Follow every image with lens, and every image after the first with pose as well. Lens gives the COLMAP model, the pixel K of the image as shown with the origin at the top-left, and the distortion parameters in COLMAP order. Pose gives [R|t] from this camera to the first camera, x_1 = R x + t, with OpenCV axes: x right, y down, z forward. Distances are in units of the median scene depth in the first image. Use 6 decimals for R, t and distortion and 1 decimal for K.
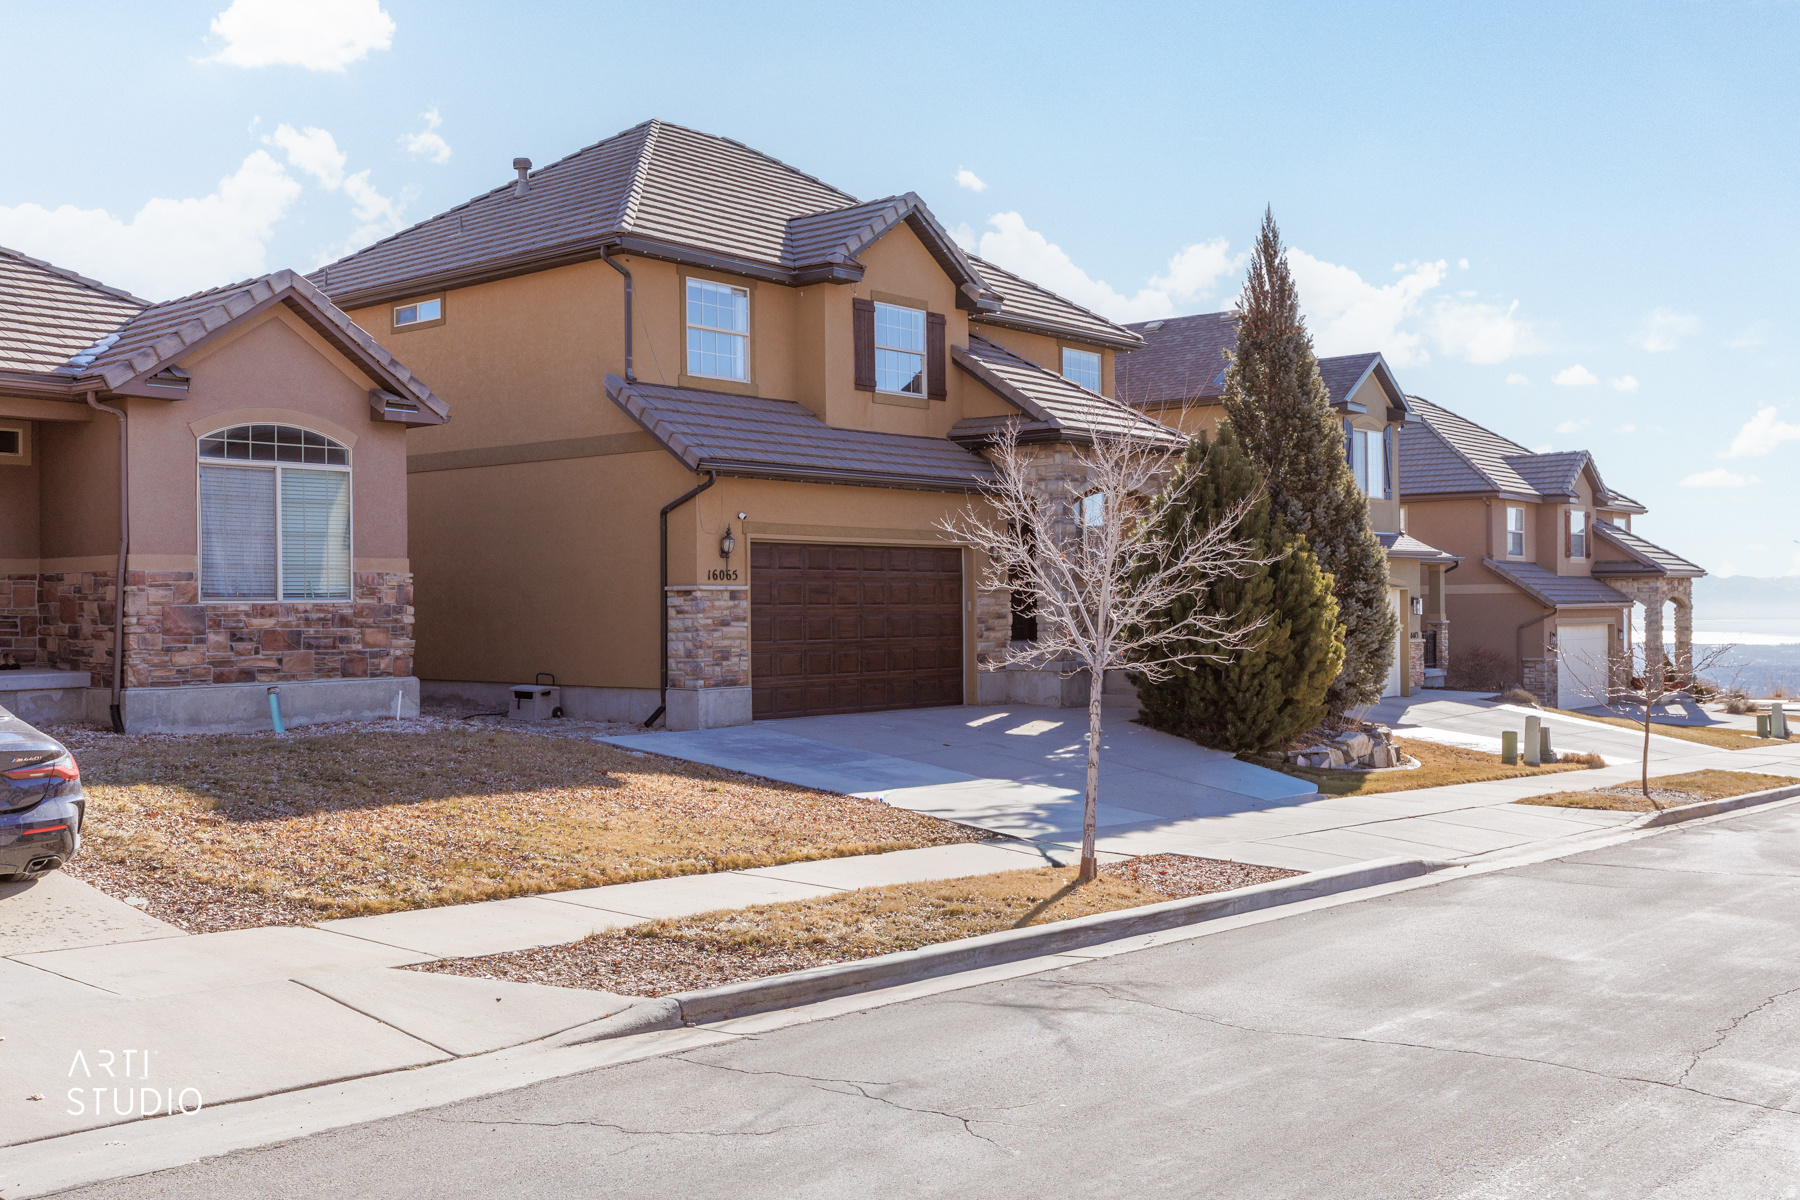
lens RADIAL K [[1801.2, 0, 900.0], [0, 1801.2, 600.0], [0, 0, 1]] dist [0.000017, 0.002544]
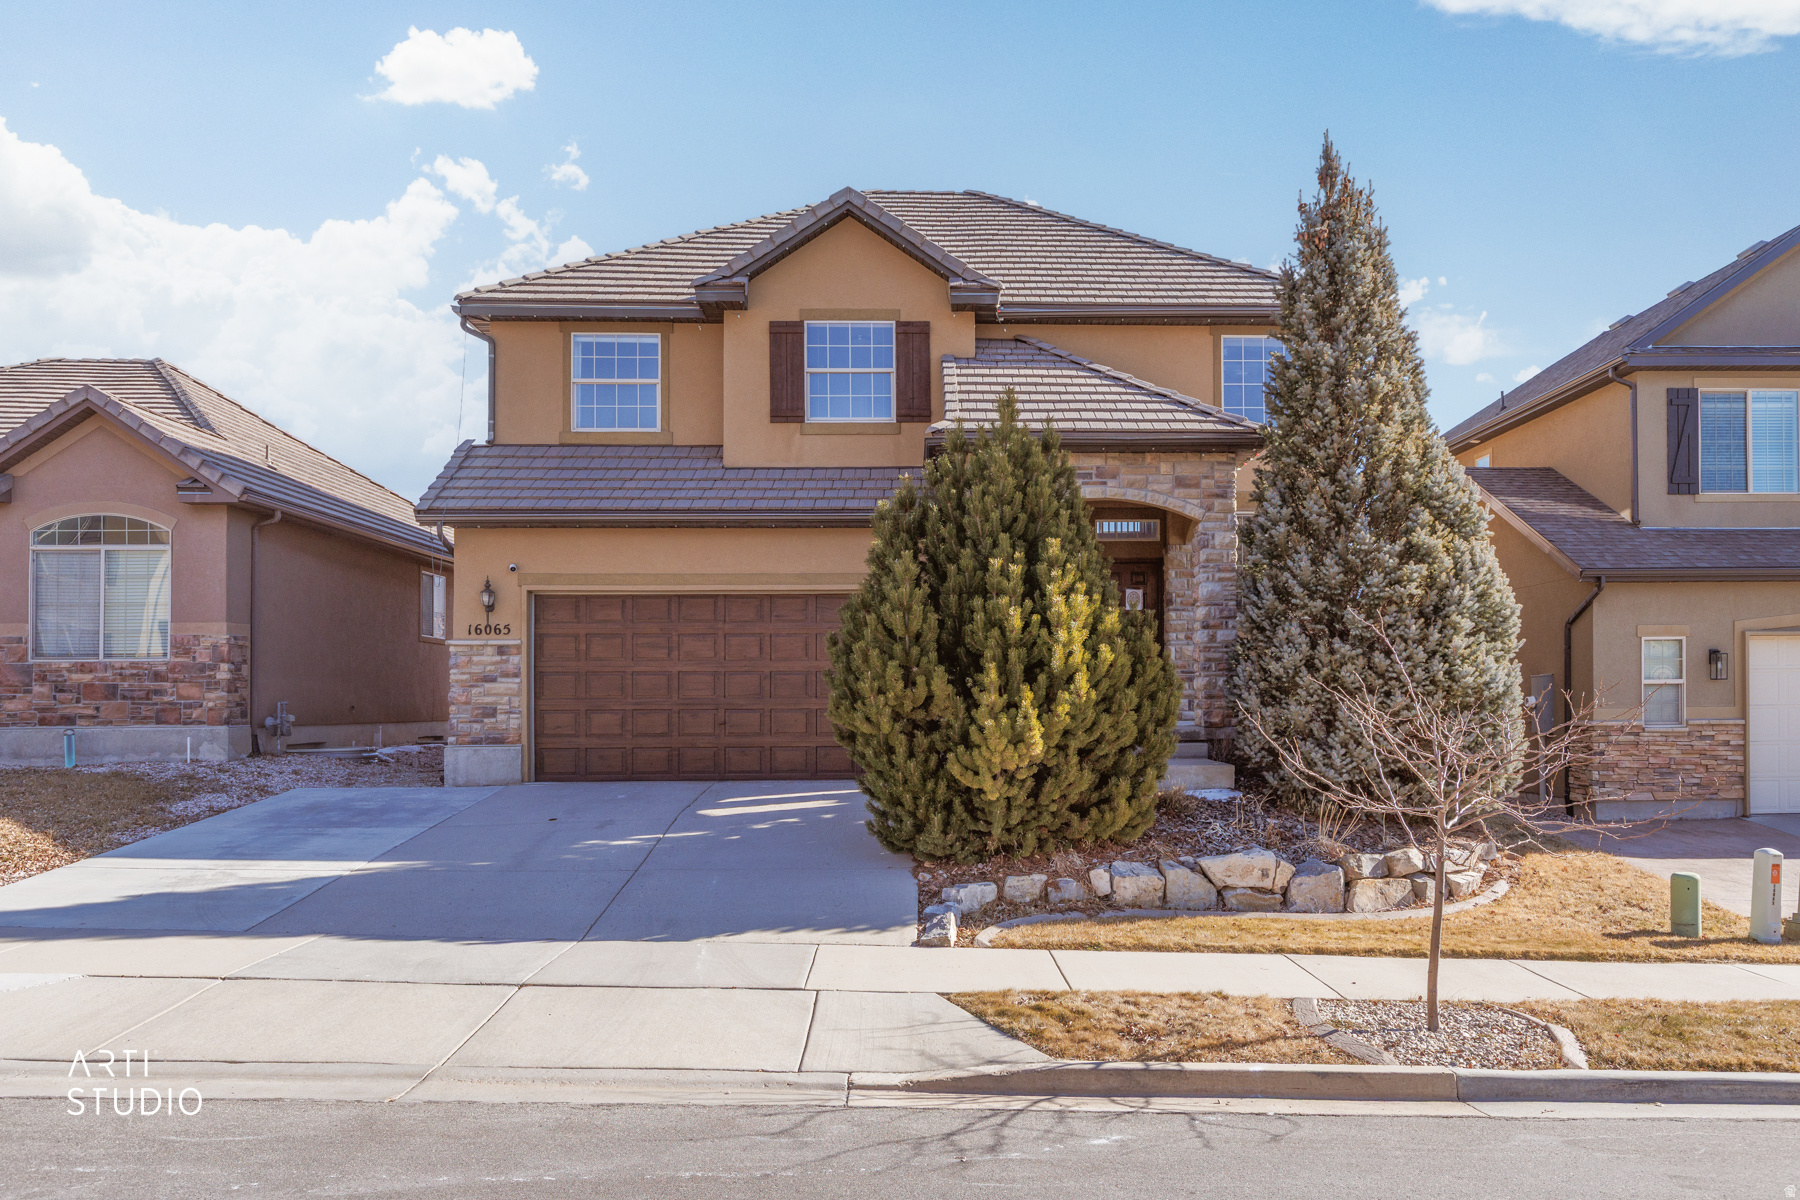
lens RADIAL K [[1350.9, 0, 900.3], [0, 1350.9, 676.1], [0, 0, 1]] dist [-0.005705, -0.003213]
pose [[0.669946, -0.008796, -0.742358, 0.663719], [0.003634, 0.999957, -0.008568, 0.020578], [0.742401, 0.003043, 0.669949, 0.761857]]
